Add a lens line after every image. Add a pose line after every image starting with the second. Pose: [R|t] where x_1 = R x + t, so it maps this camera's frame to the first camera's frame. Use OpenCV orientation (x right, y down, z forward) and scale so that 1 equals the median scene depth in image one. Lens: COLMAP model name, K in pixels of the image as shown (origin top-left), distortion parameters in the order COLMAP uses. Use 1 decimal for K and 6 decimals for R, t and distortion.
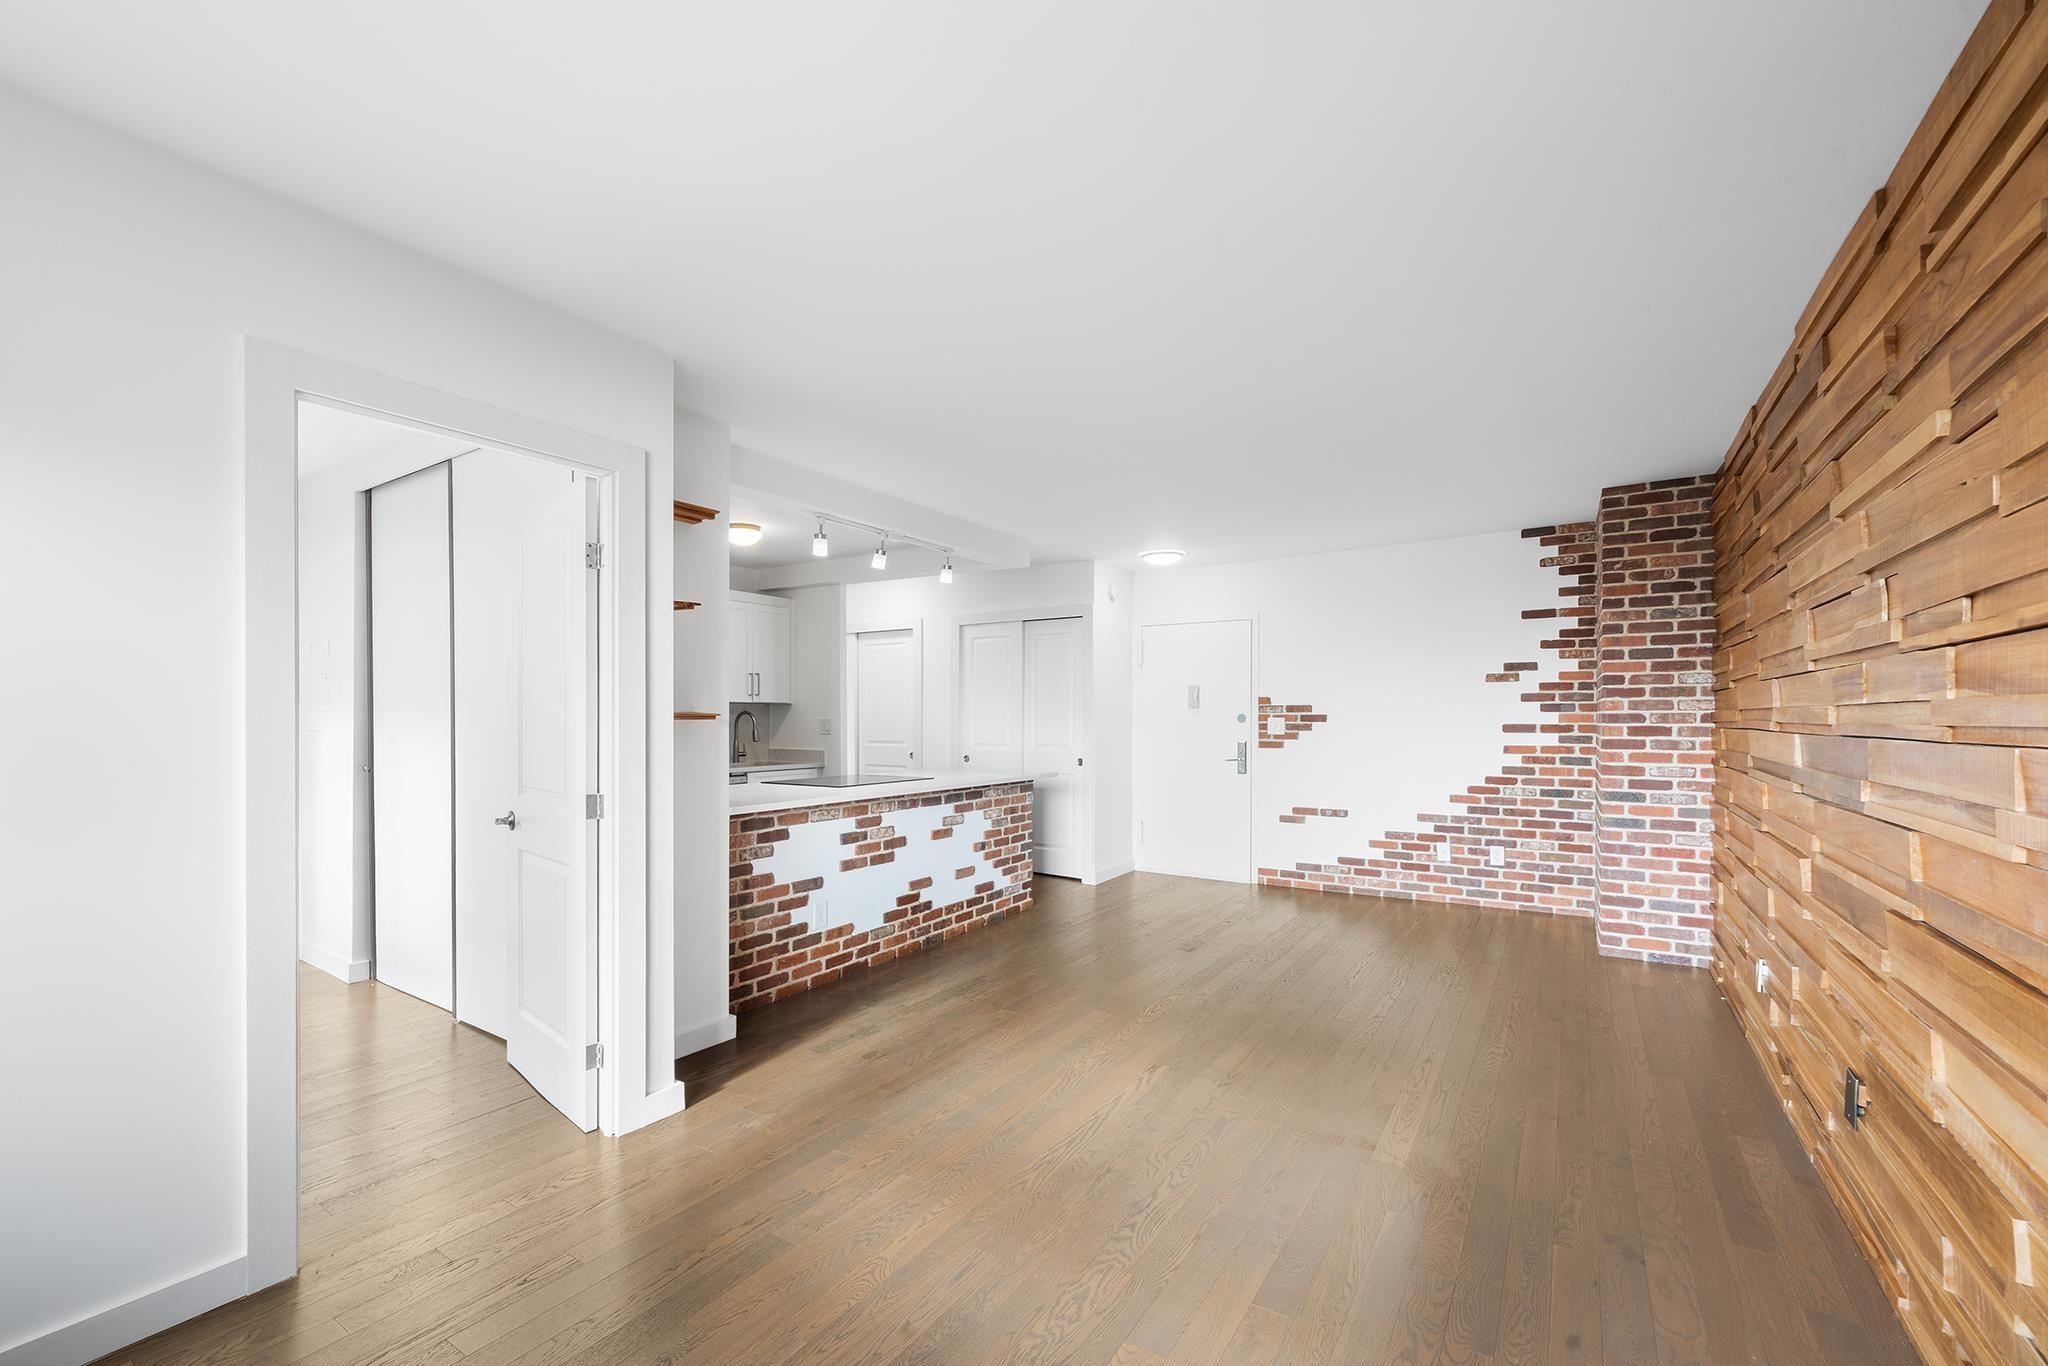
lens RADIAL K [[831.5, 0, 1036.9], [0, 831.5, 725.6], [0, 0, 1]] dist [-0.001924, -0.000619]
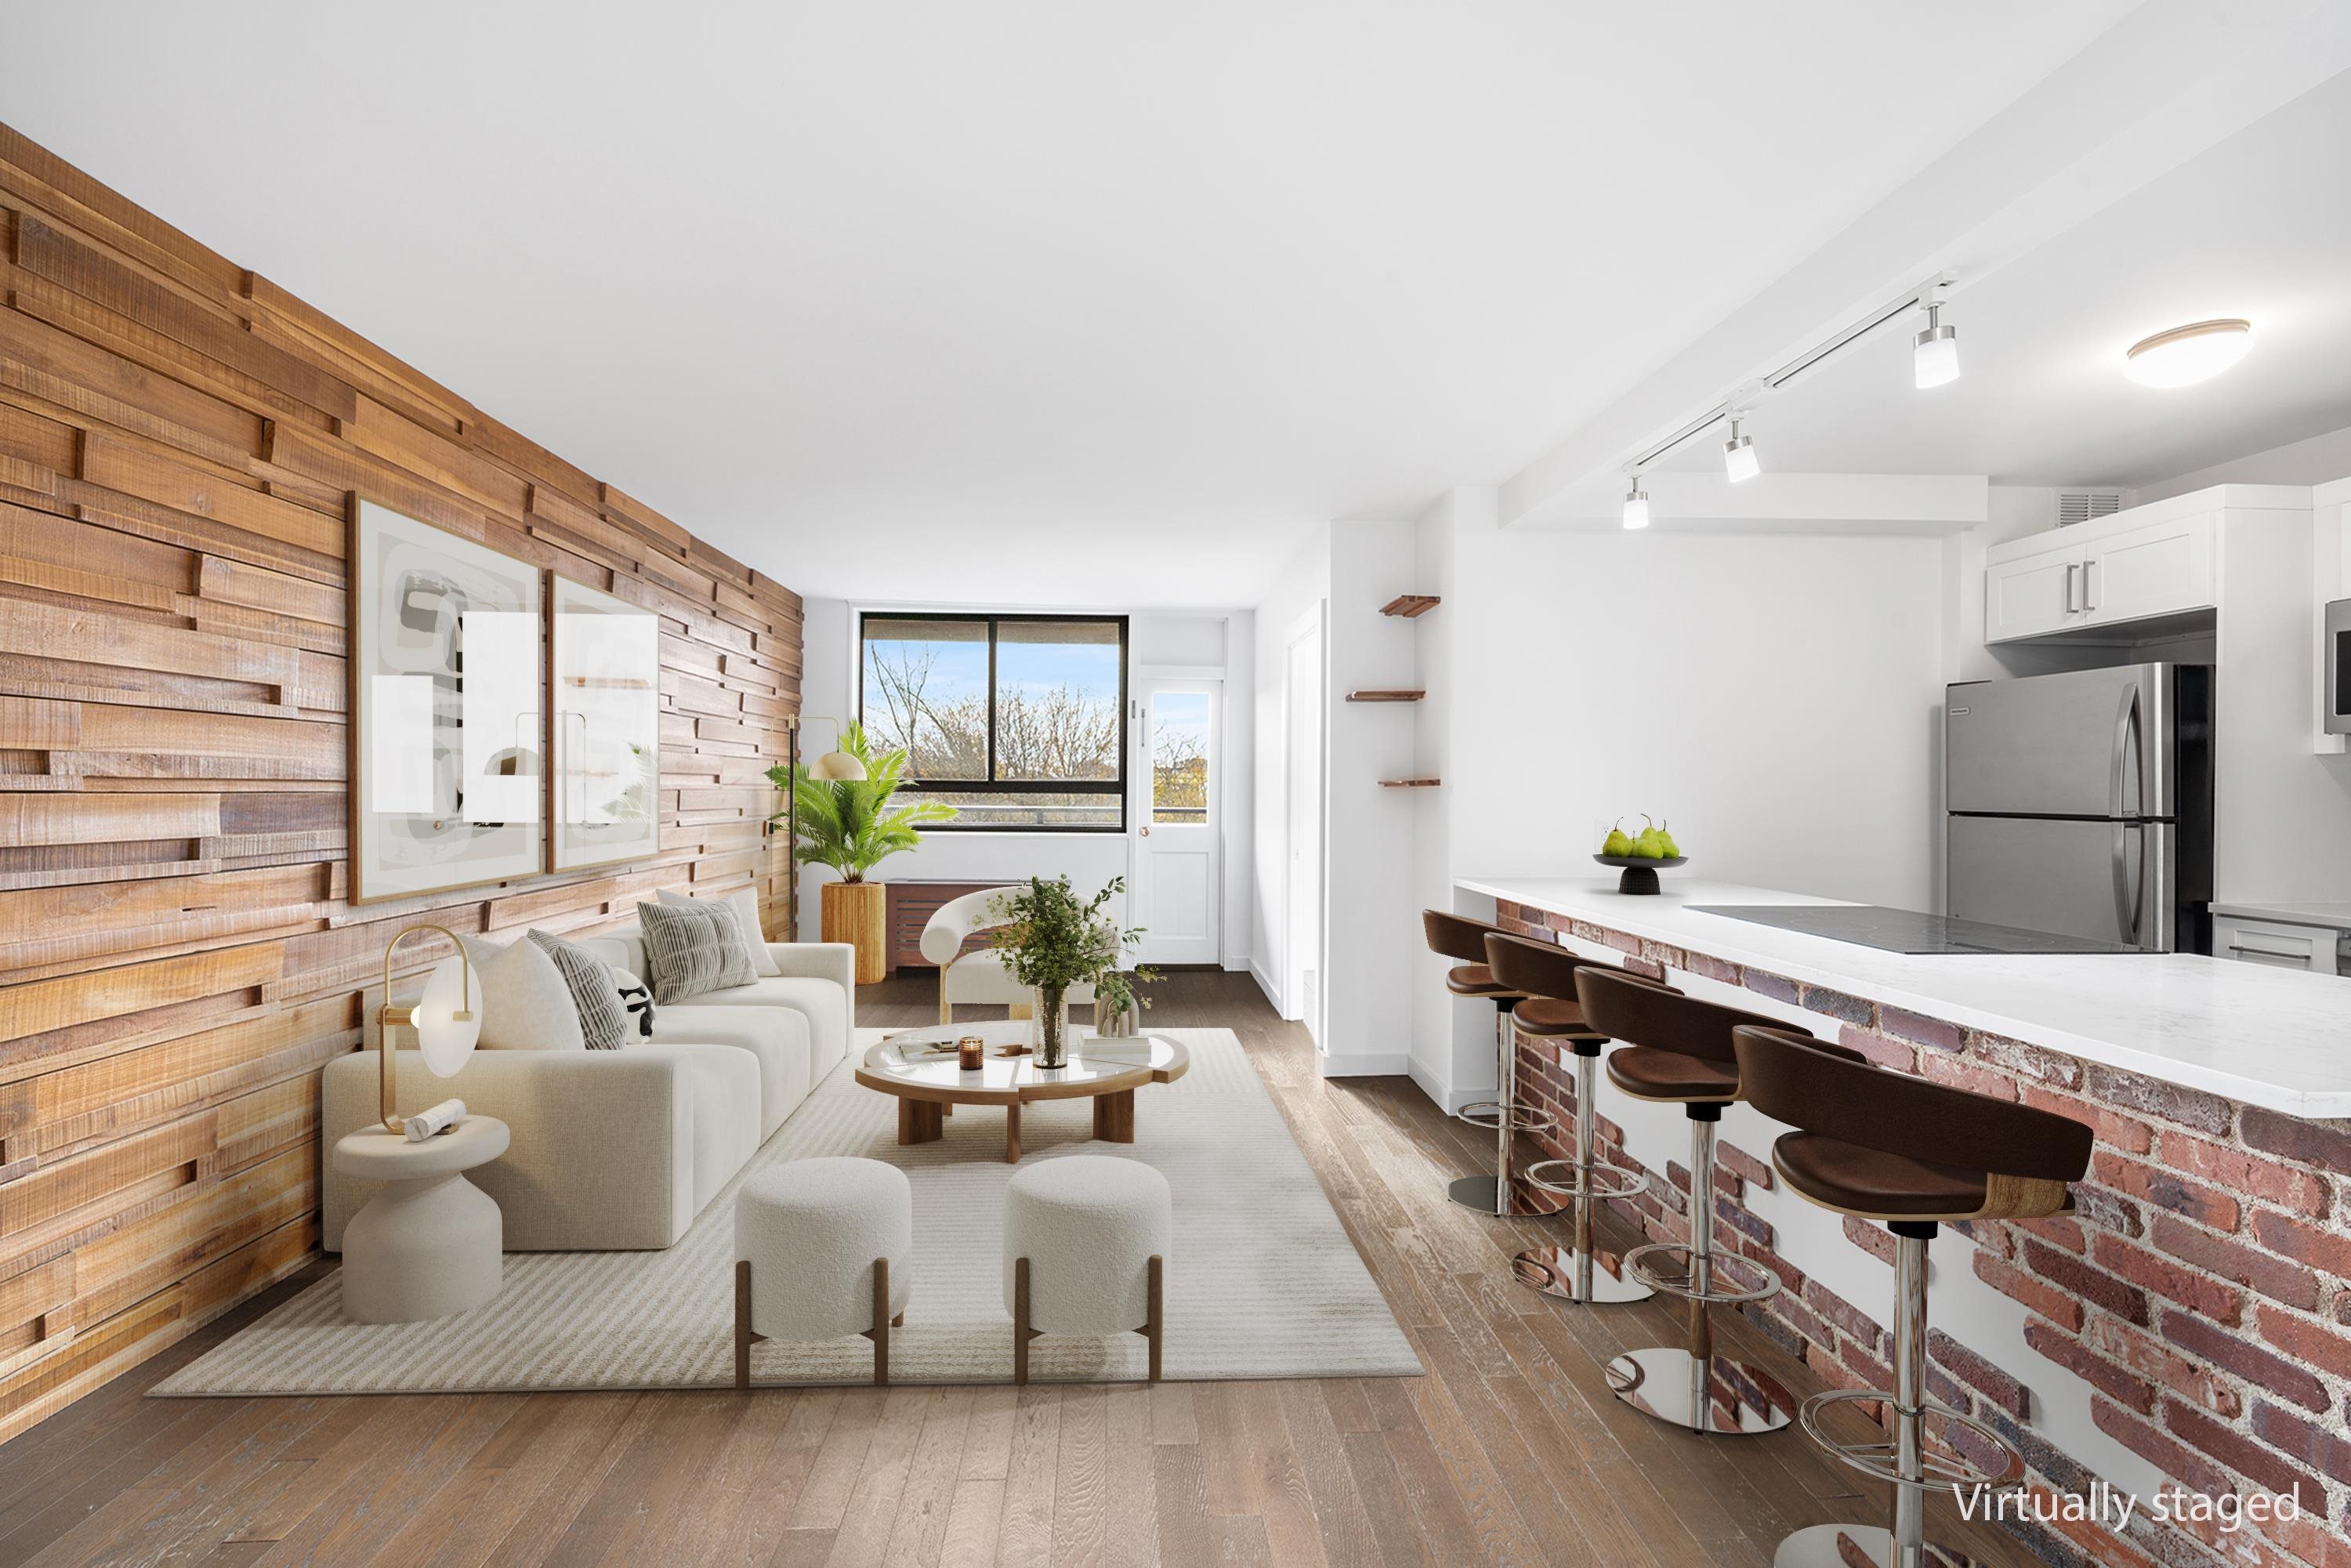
lens RADIAL K [[954.5, 0, 1167.3], [0, 954.5, 772.0], [0, 0, 1]] dist [-0.001924, -0.000619]
pose [[-0.810389, -0.015052, -0.585699, 0.390085], [-0.011723, 0.999886, -0.009475, -0.007192], [0.585775, -0.000812, -0.810473, 1.192043]]
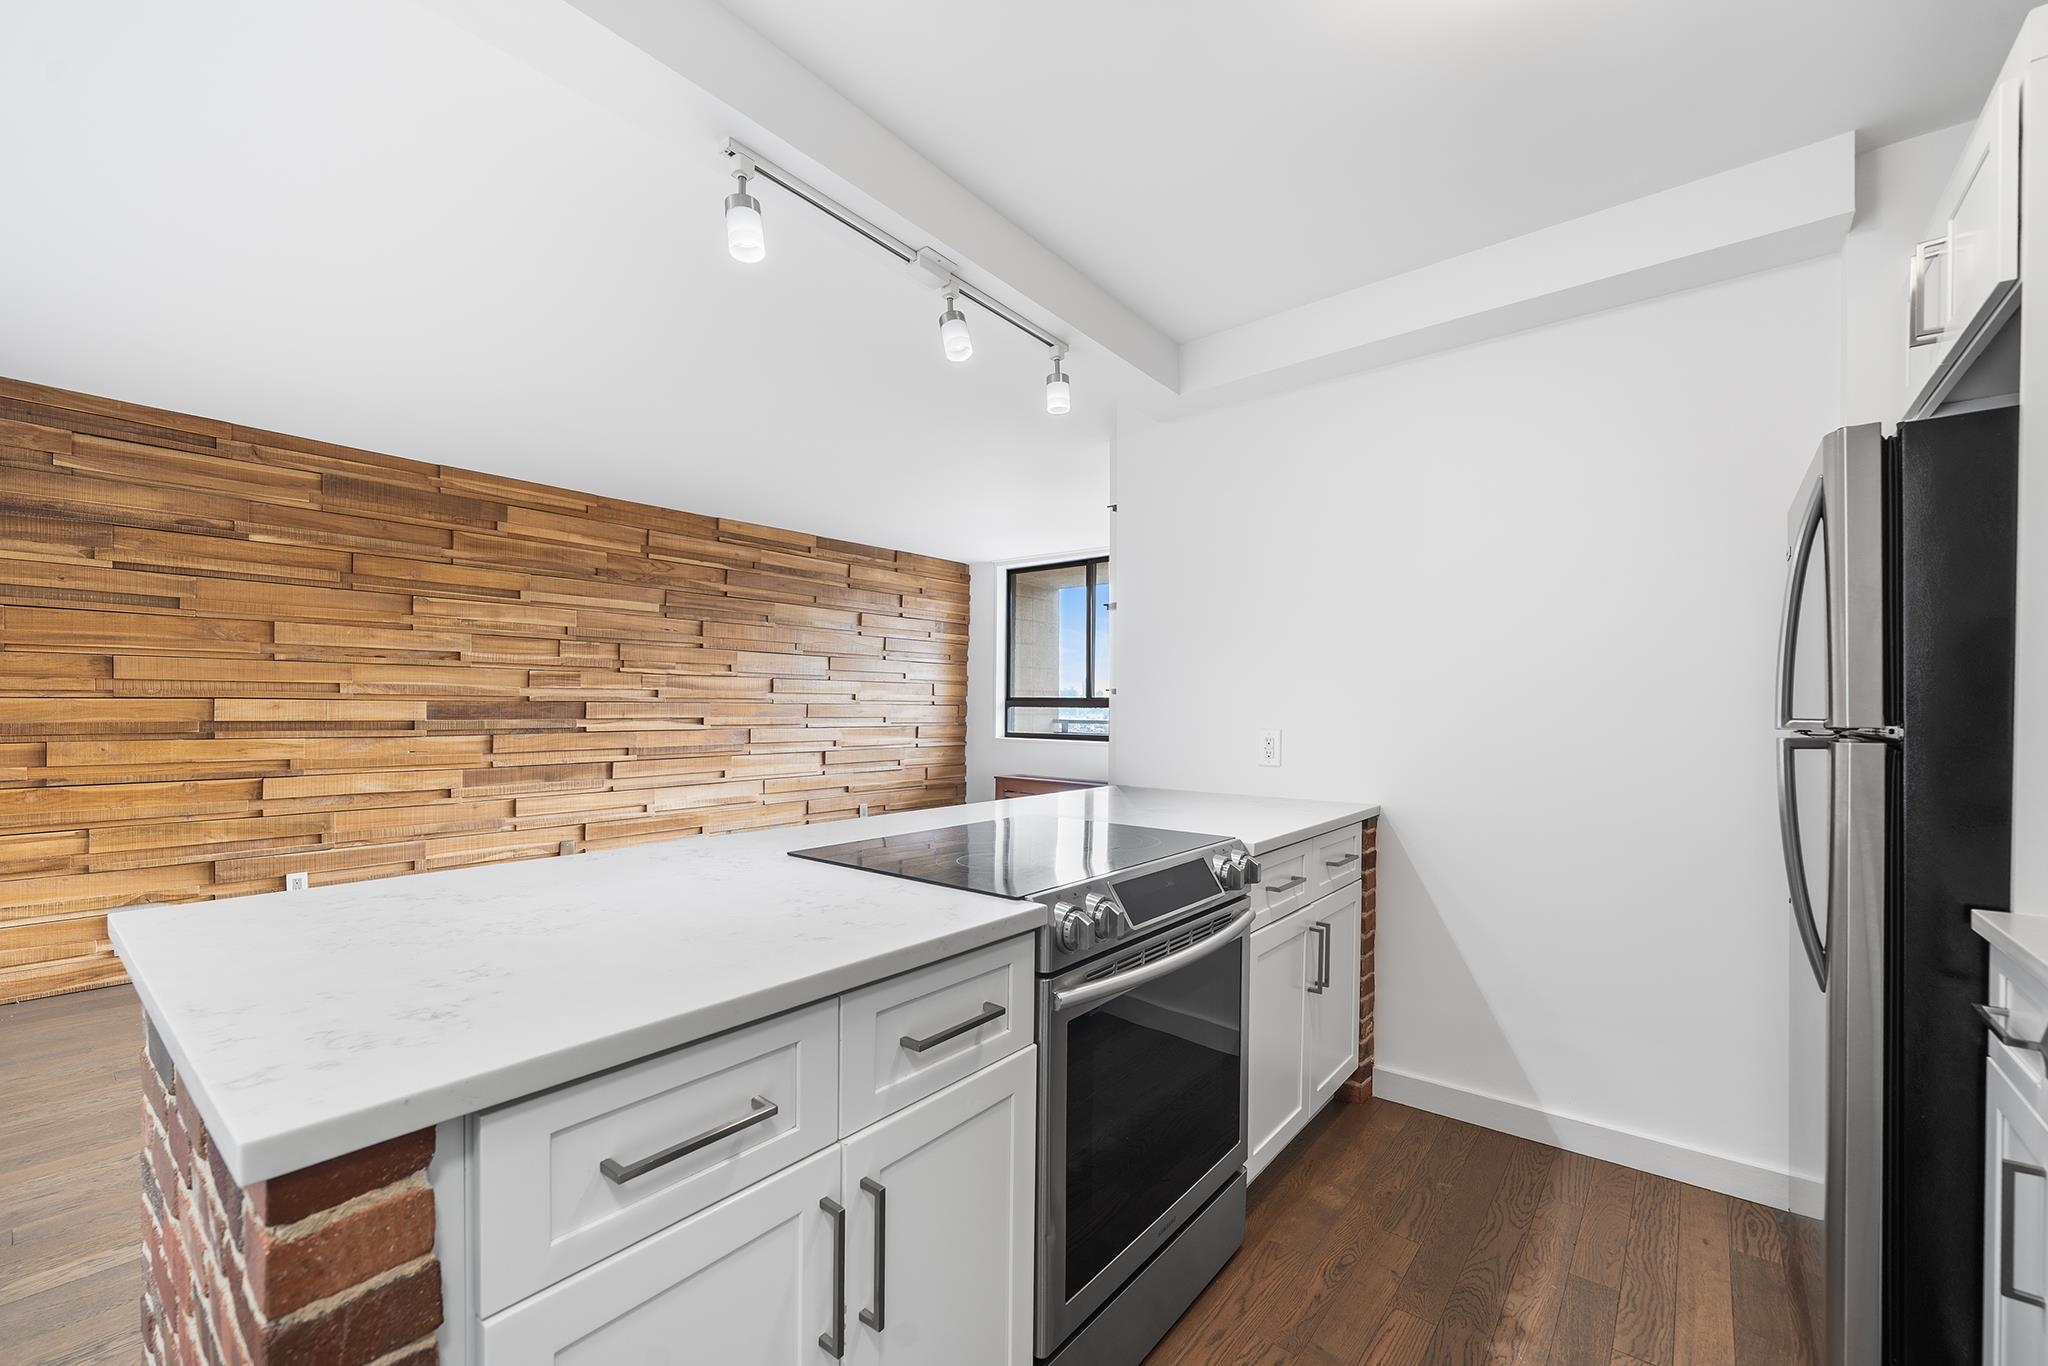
lens RADIAL K [[831.5, 0, 1023.2], [0, 831.5, 702.7], [0, 0, 1]] dist [-0.001924, -0.000619]
pose [[-0.993795, -0.006916, 0.111012, -0.237059], [-0.006251, 0.999960, 0.006337, -0.004135], [-0.111052, 0.005604, -0.993799, 1.373417]]
